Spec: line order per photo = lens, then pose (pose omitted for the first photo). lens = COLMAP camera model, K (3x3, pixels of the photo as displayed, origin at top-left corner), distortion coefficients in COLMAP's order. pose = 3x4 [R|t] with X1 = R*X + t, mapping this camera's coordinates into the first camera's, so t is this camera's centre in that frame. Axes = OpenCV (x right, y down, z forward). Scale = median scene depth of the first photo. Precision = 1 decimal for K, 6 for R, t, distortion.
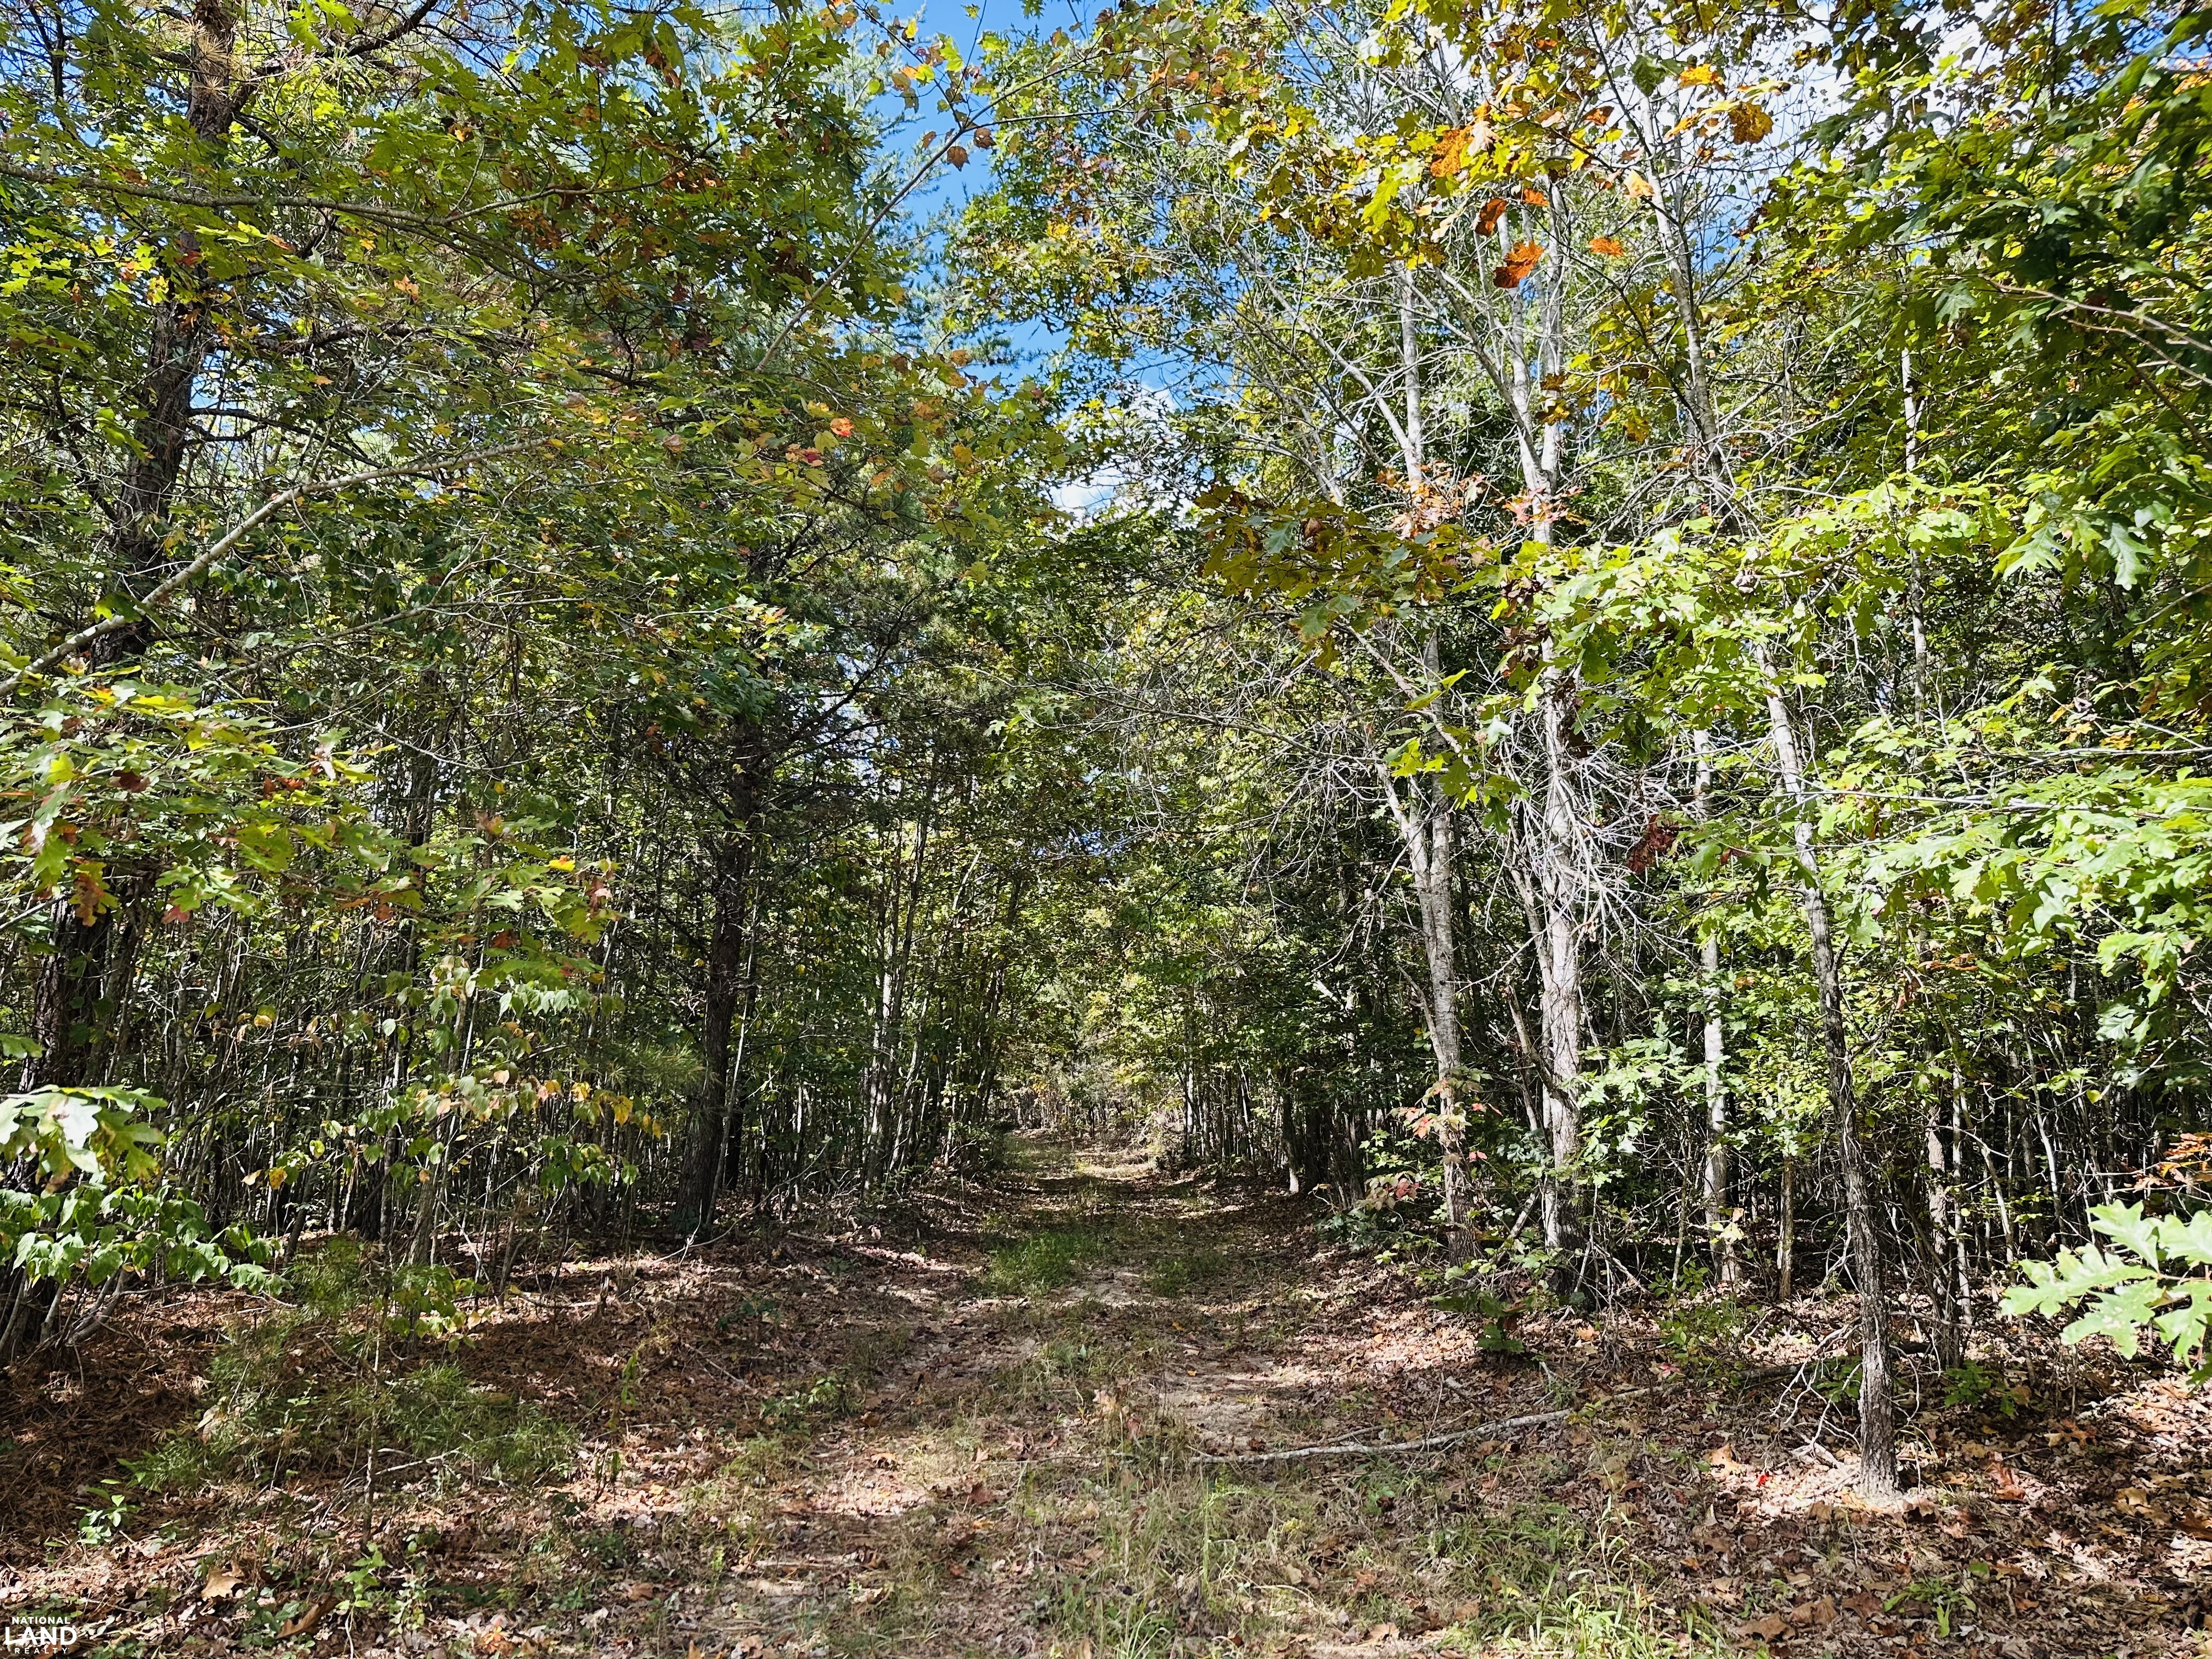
lens RADIAL K [[1594.5, 0, 1106.7], [0, 1594.5, 840.6], [0, 0, 1]] dist [0.078901, -0.079040]
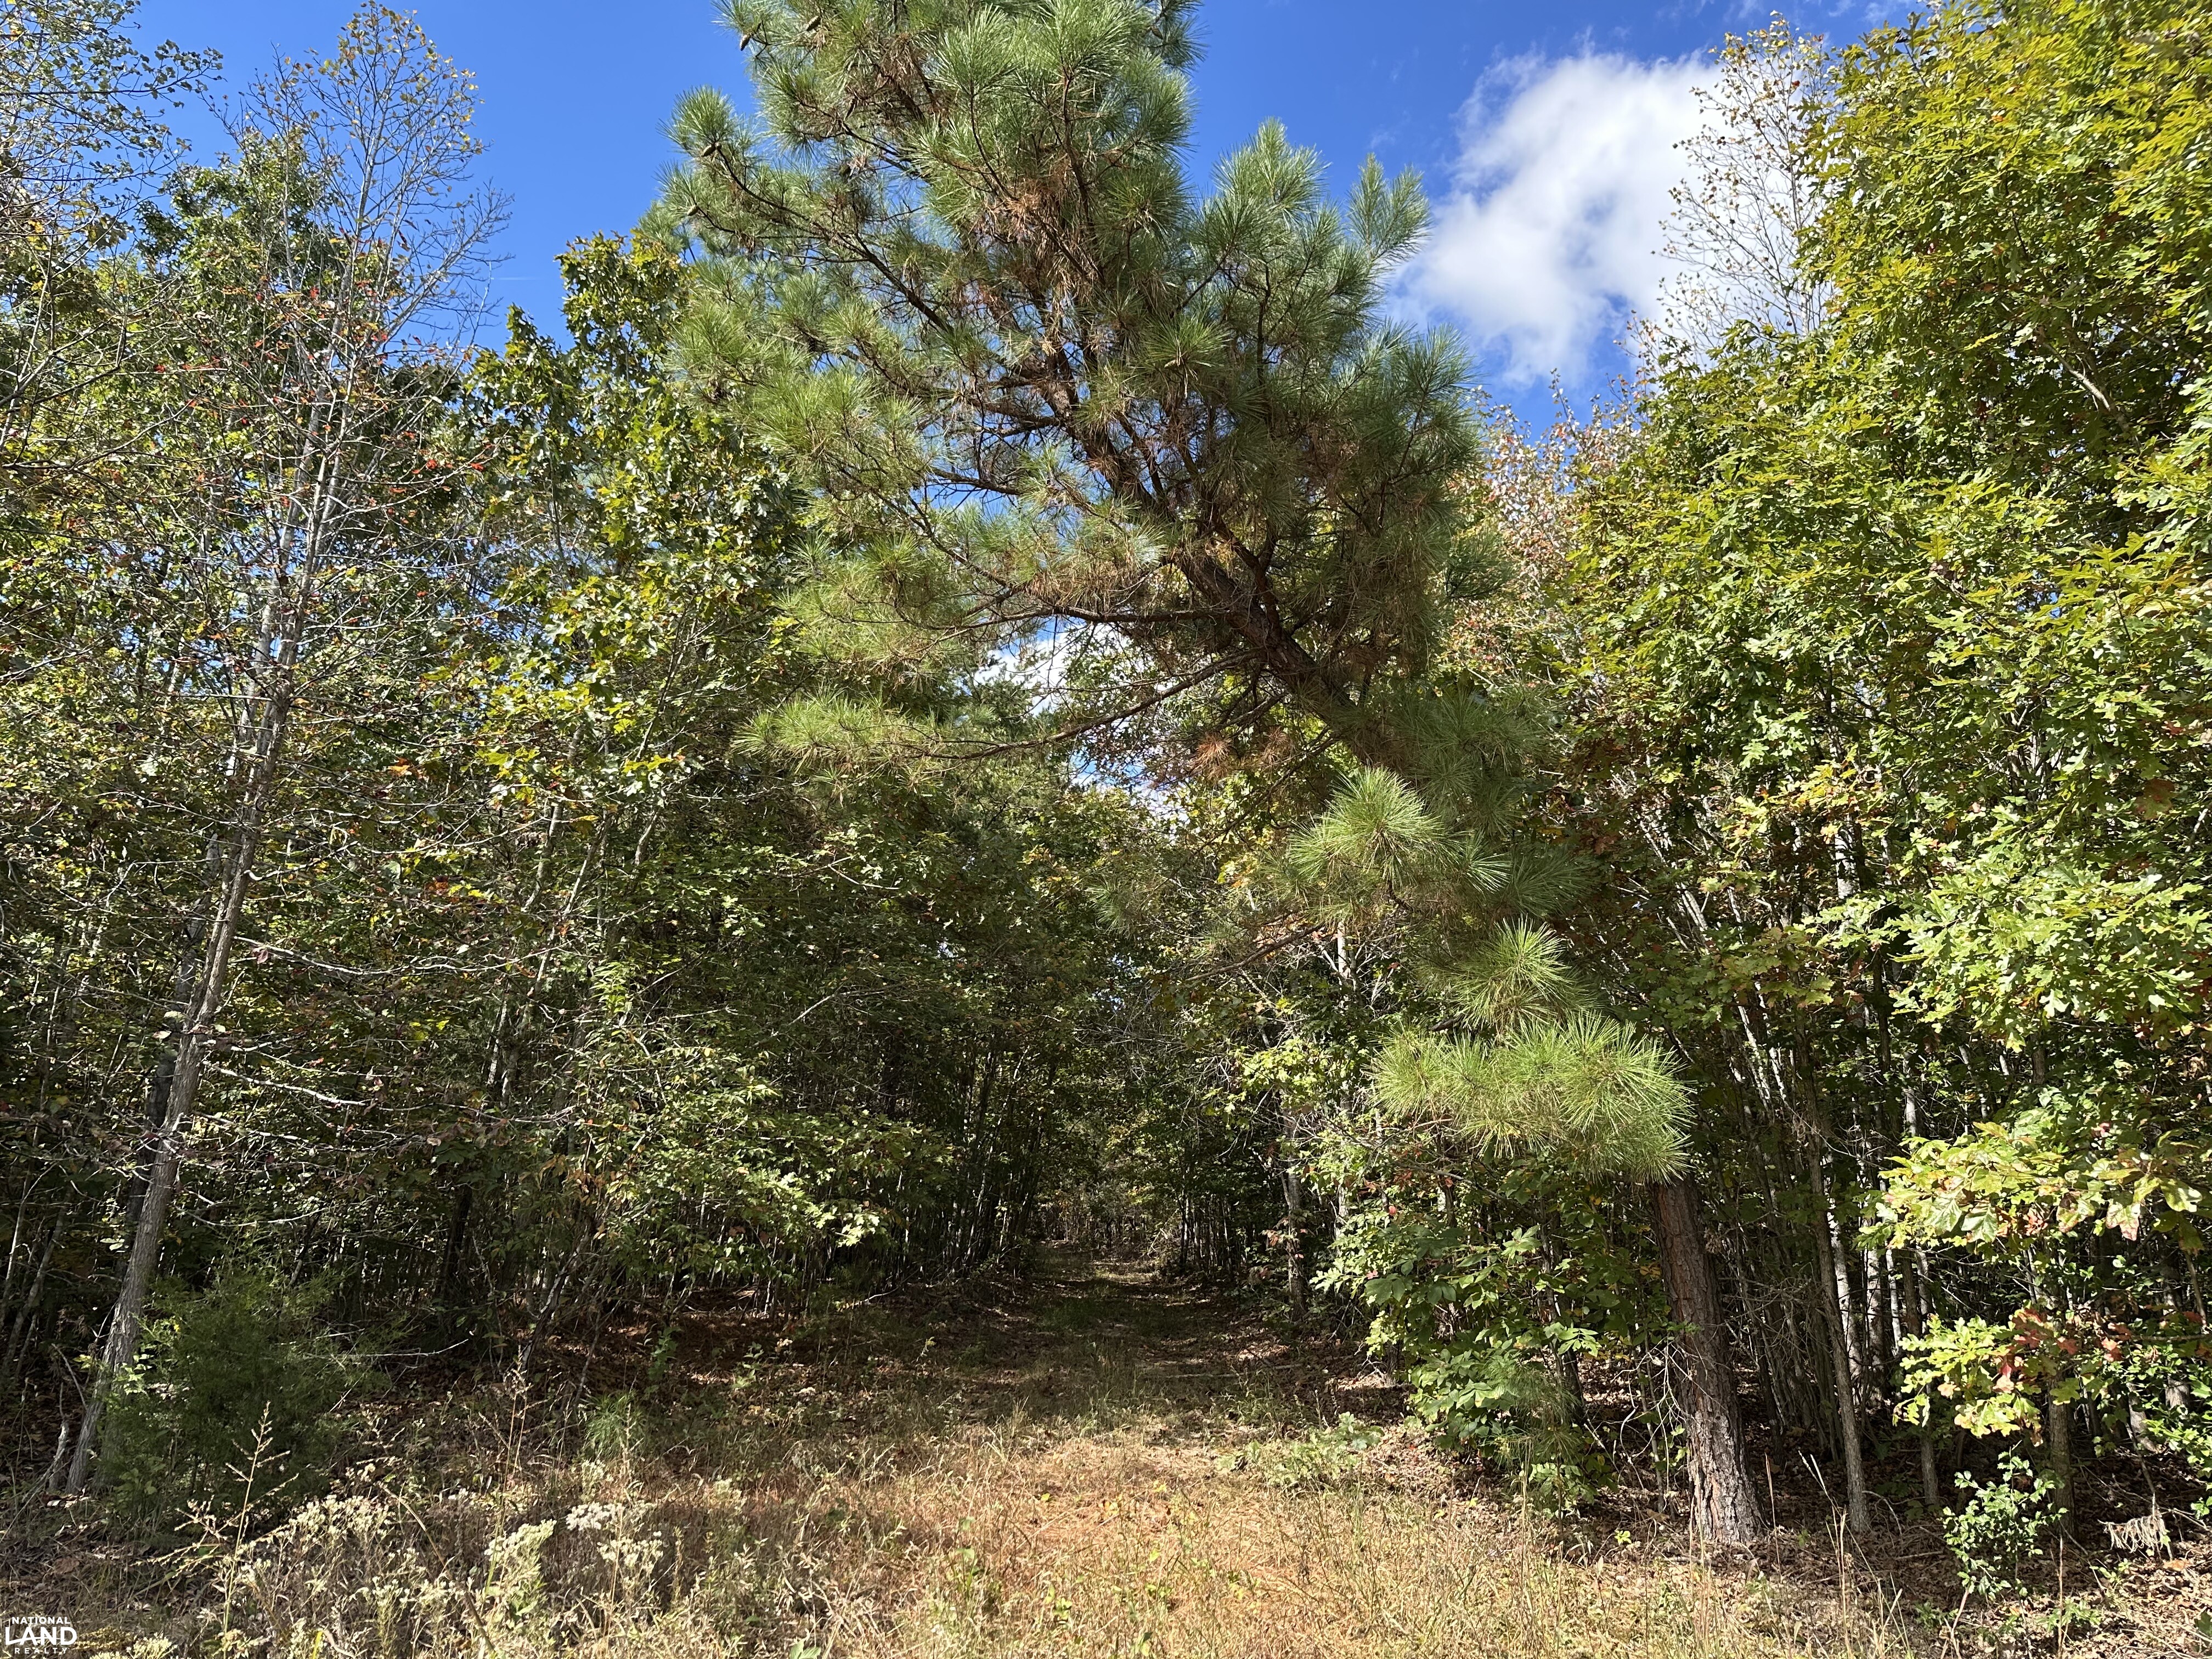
lens RADIAL K [[1594.5, 0, 1106.7], [0, 1594.5, 840.6], [0, 0, 1]] dist [0.078901, -0.079040]
pose [[0.999431, 0.028853, -0.017492, 0.040133], [-0.029979, 0.997240, -0.067922, -0.637612], [0.015484, 0.068407, 0.997537, -3.706560]]
